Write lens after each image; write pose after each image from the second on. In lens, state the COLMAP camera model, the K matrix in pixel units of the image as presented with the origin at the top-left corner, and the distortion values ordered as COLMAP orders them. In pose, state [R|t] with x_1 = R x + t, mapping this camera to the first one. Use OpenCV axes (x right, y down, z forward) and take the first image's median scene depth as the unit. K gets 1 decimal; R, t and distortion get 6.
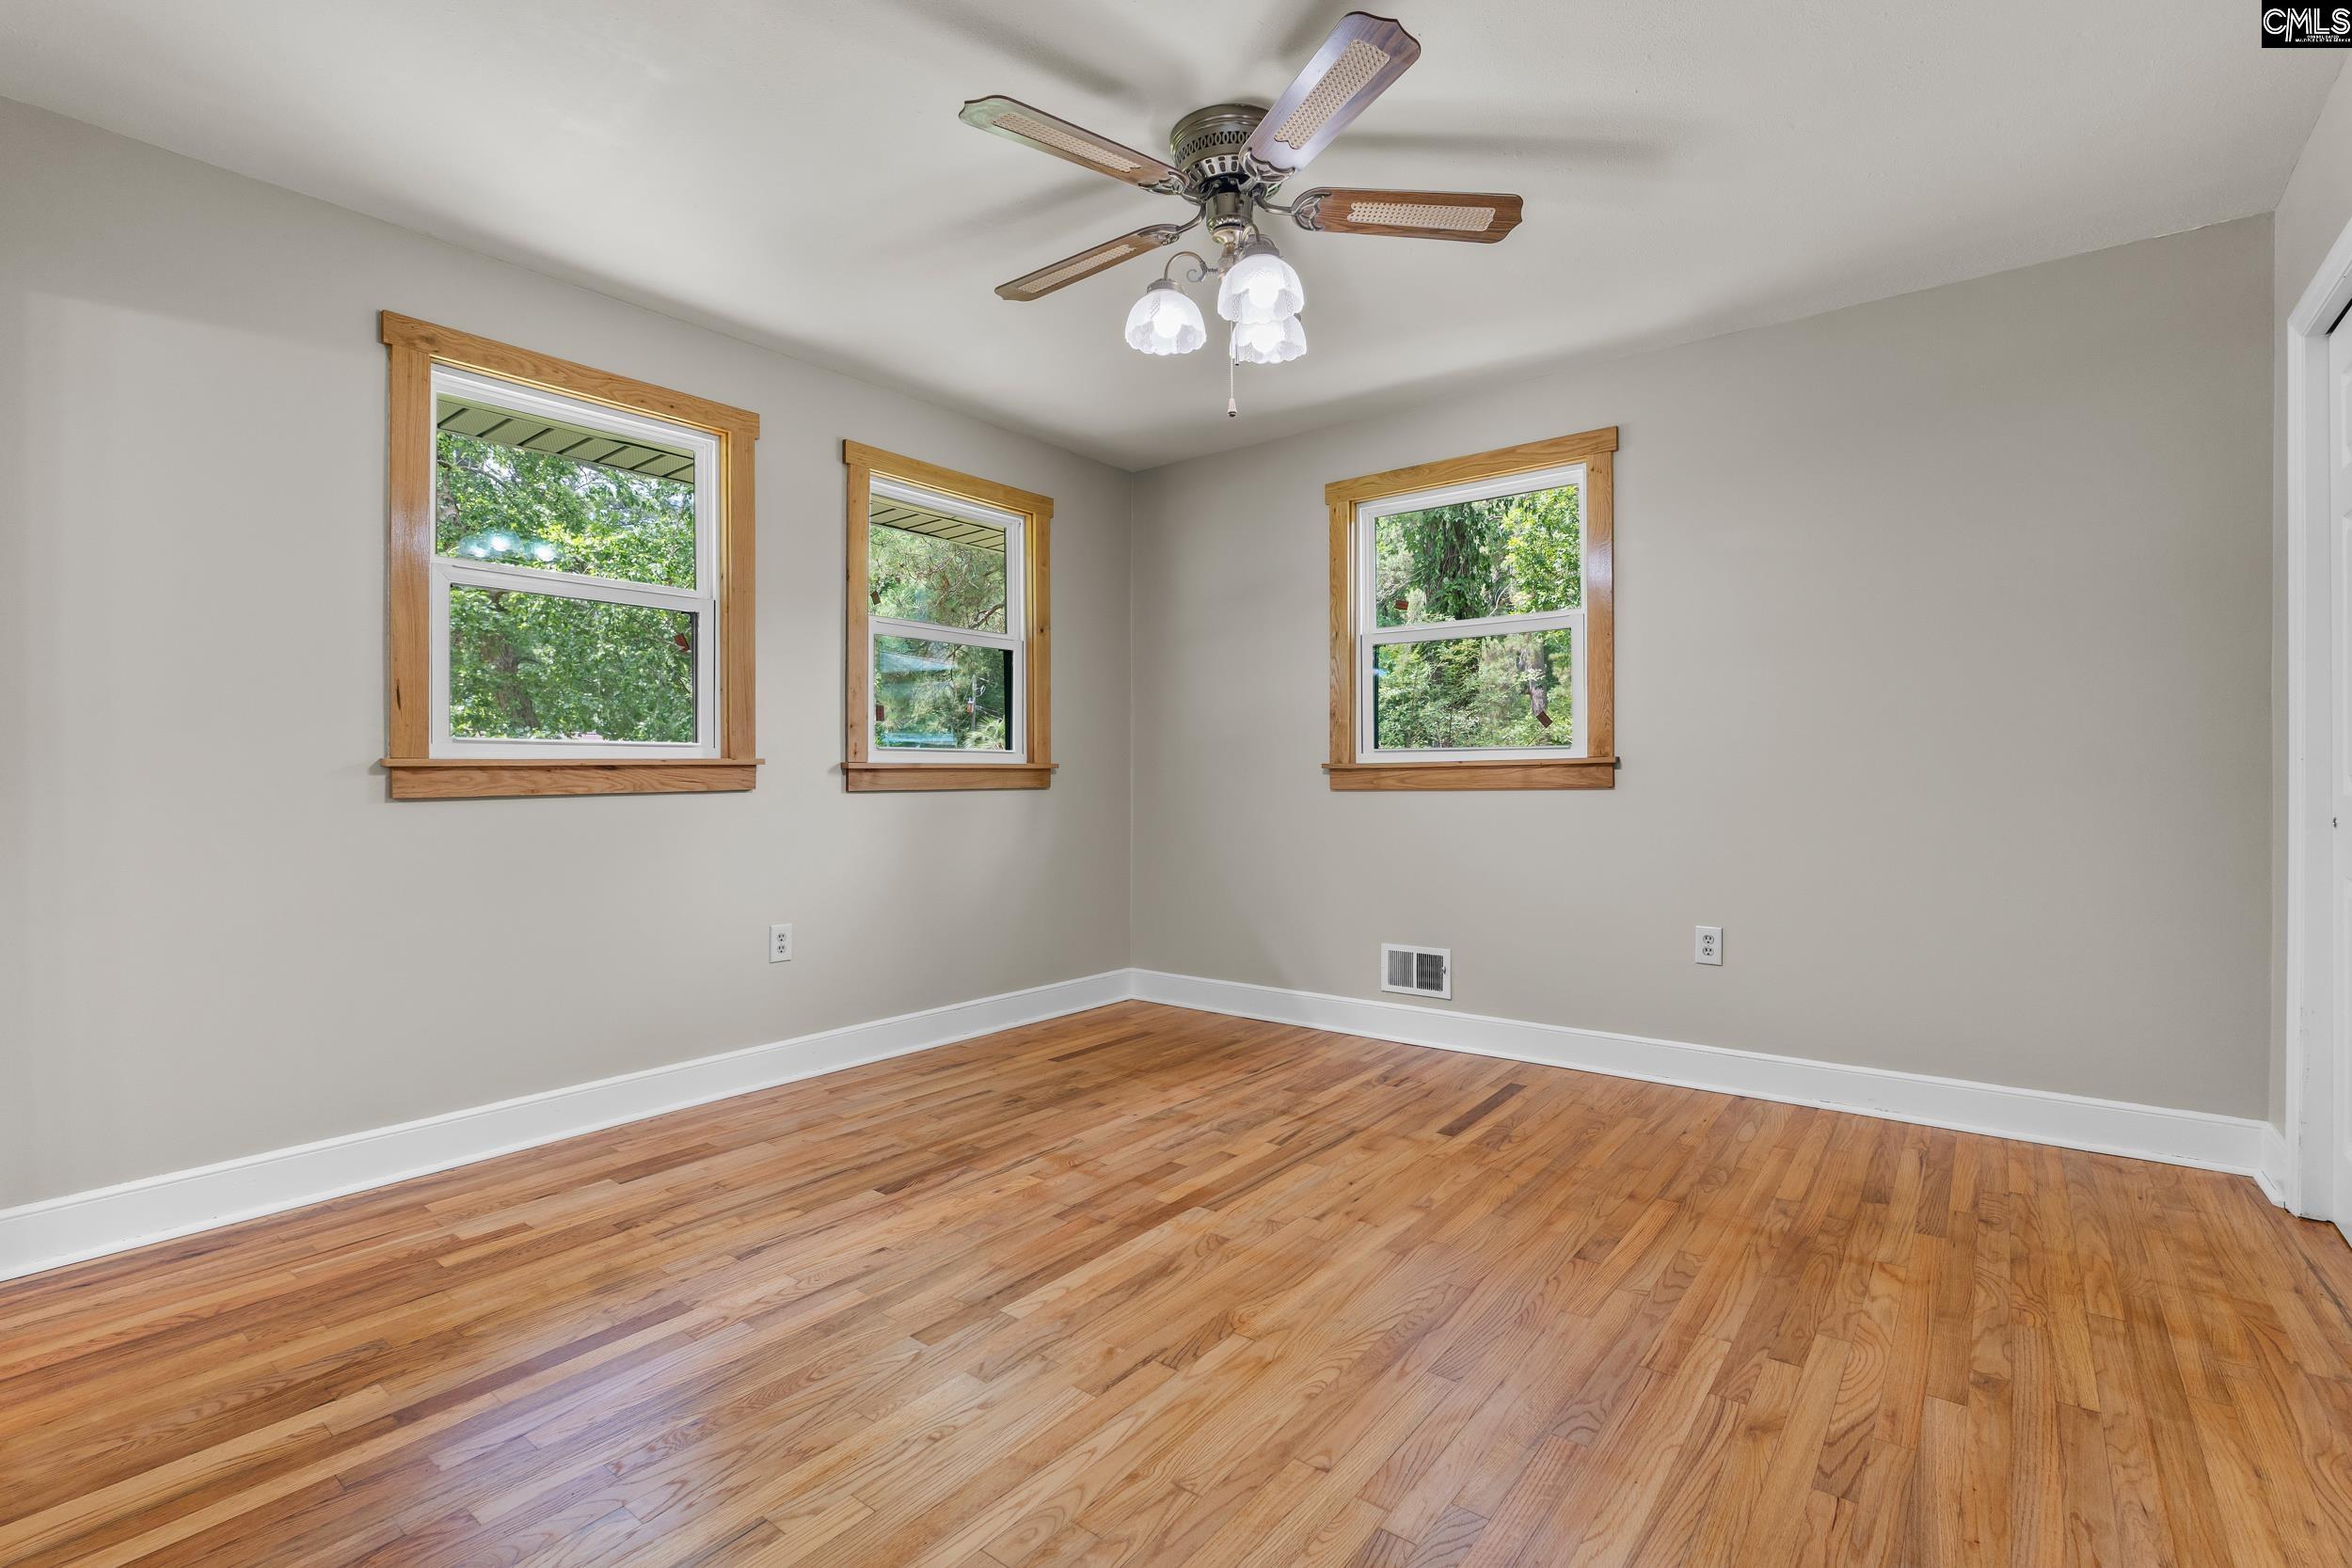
lens RADIAL K [[1073.6, 0, 1176.1], [0, 1073.6, 775.1], [0, 0, 1]] dist [-0.006571, -0.001242]
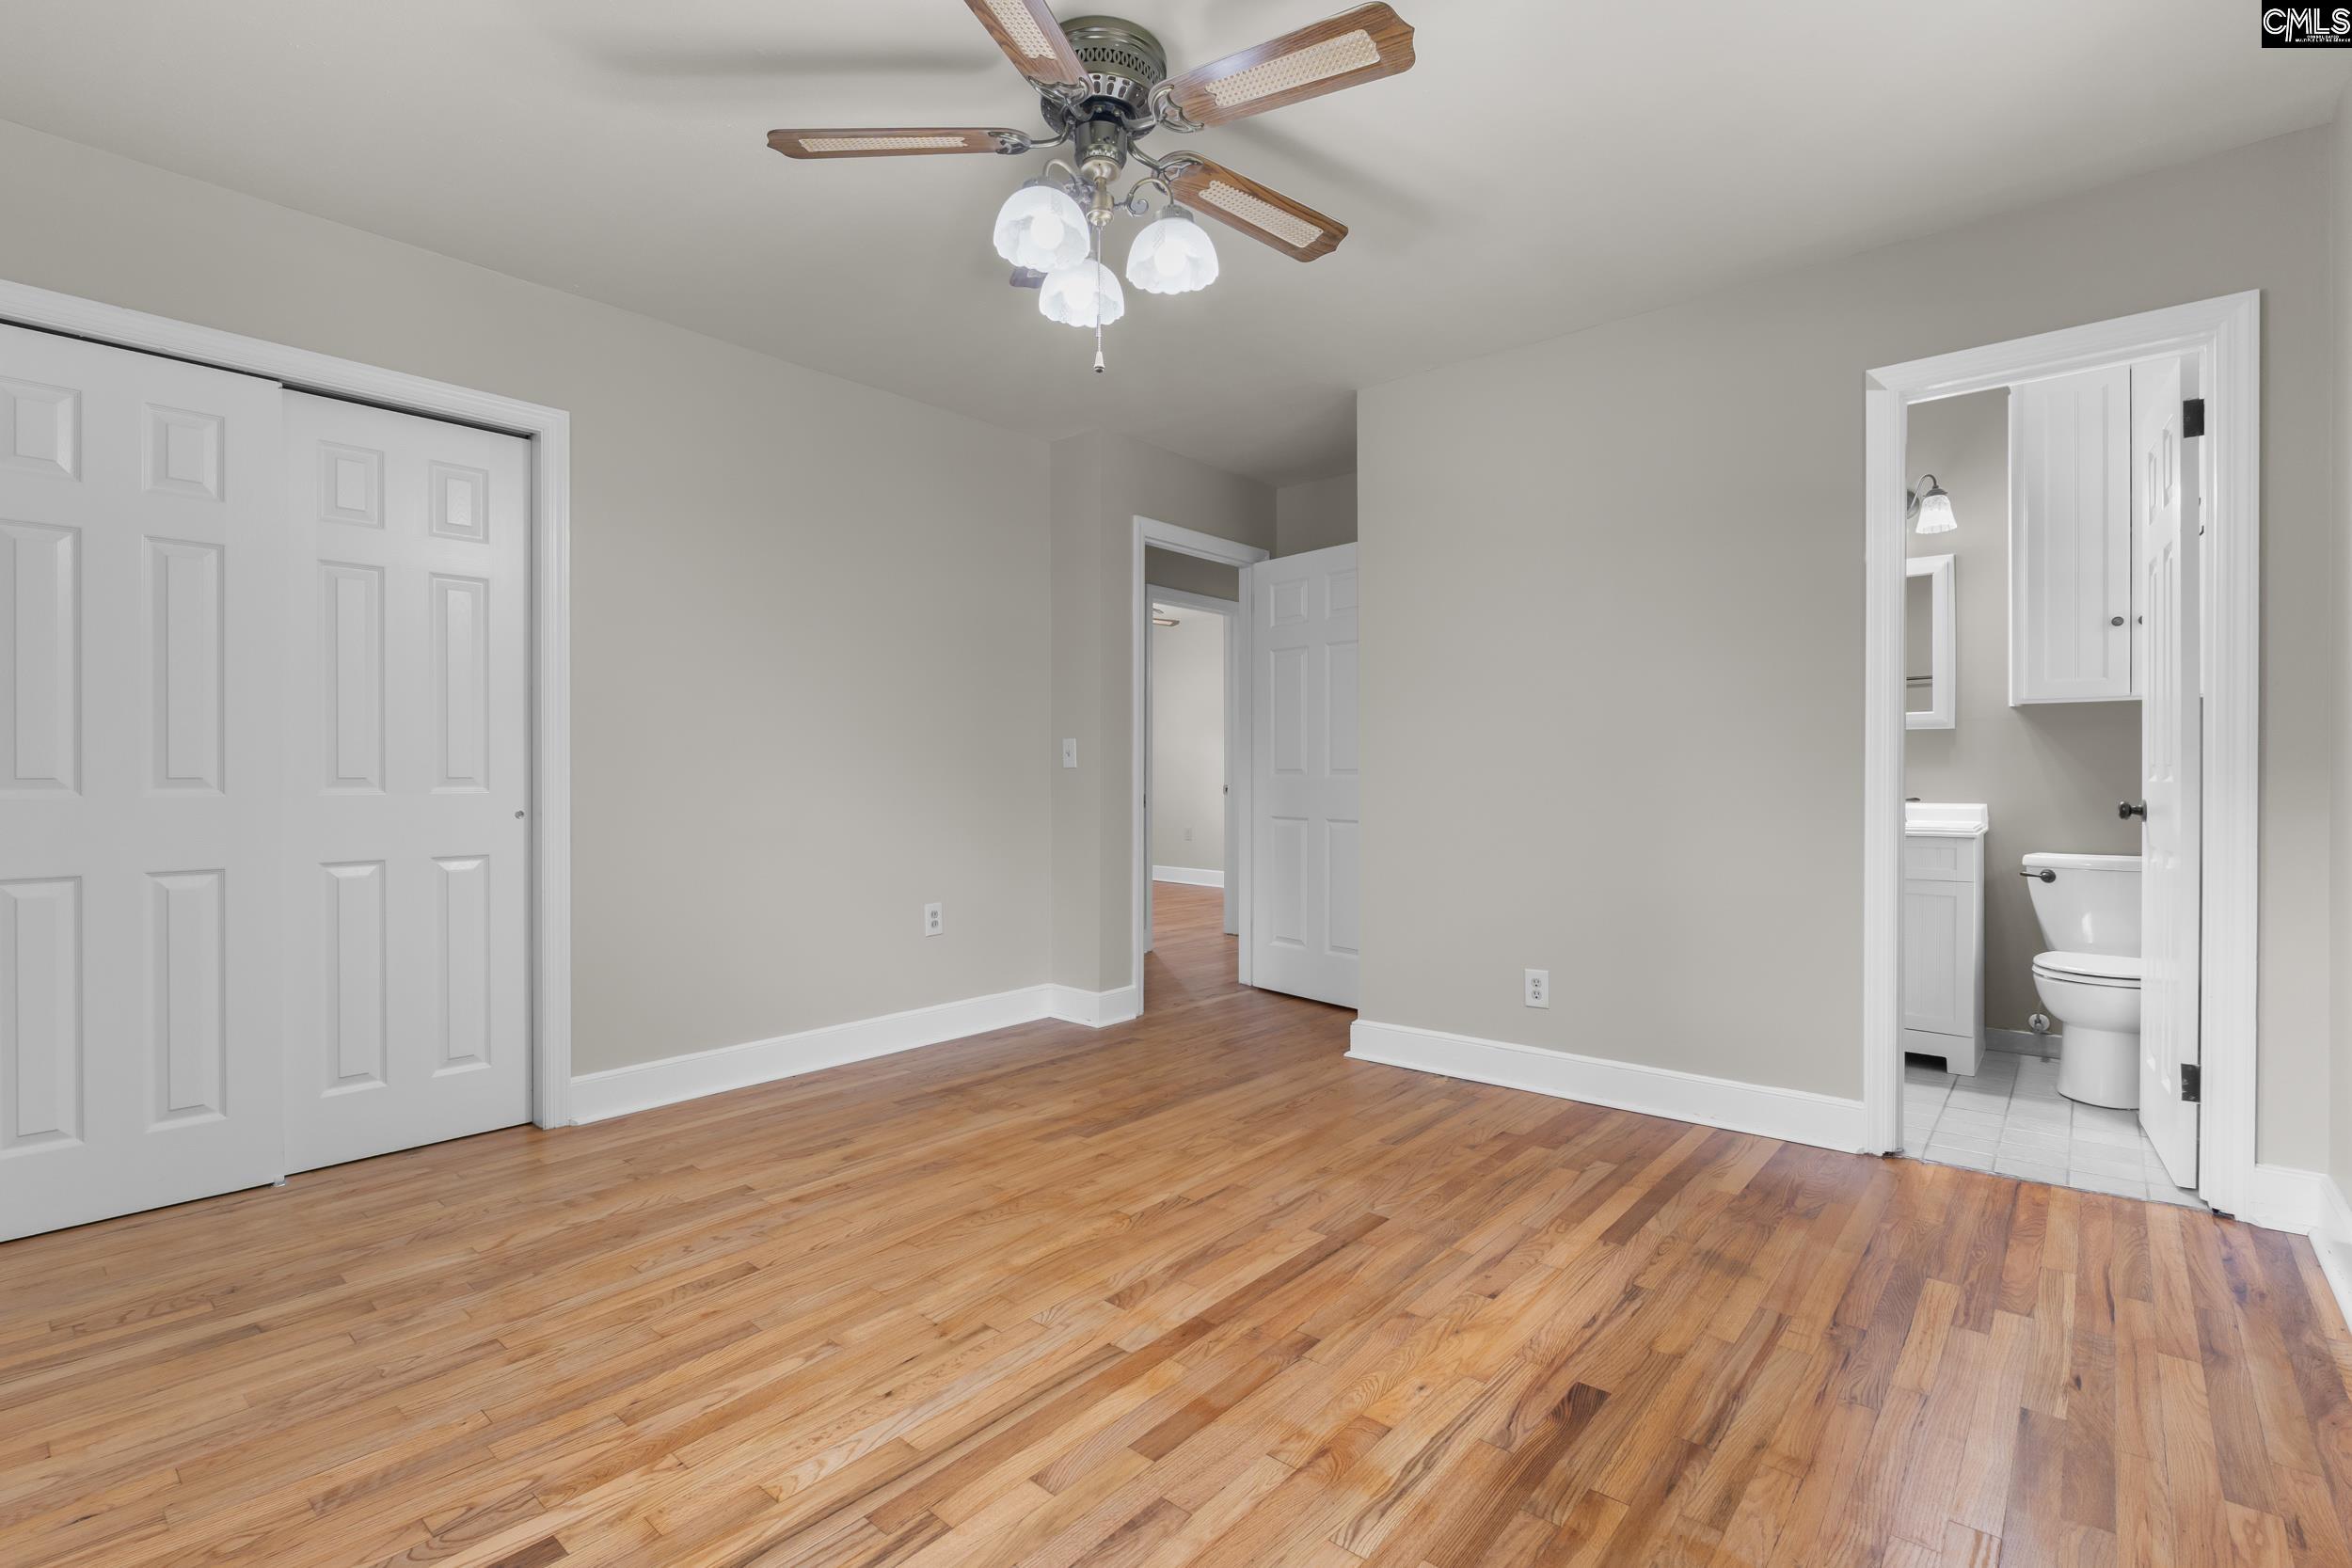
lens RADIAL K [[1073.6, 0, 1176.1], [0, 1073.6, 775.1], [0, 0, 1]] dist [-0.006571, -0.001242]
pose [[-0.998735, 0.004390, 0.050089, -0.052272], [0.004737, 0.999966, 0.006793, -0.003217], [-0.050058, 0.007022, -0.998722, 1.807974]]
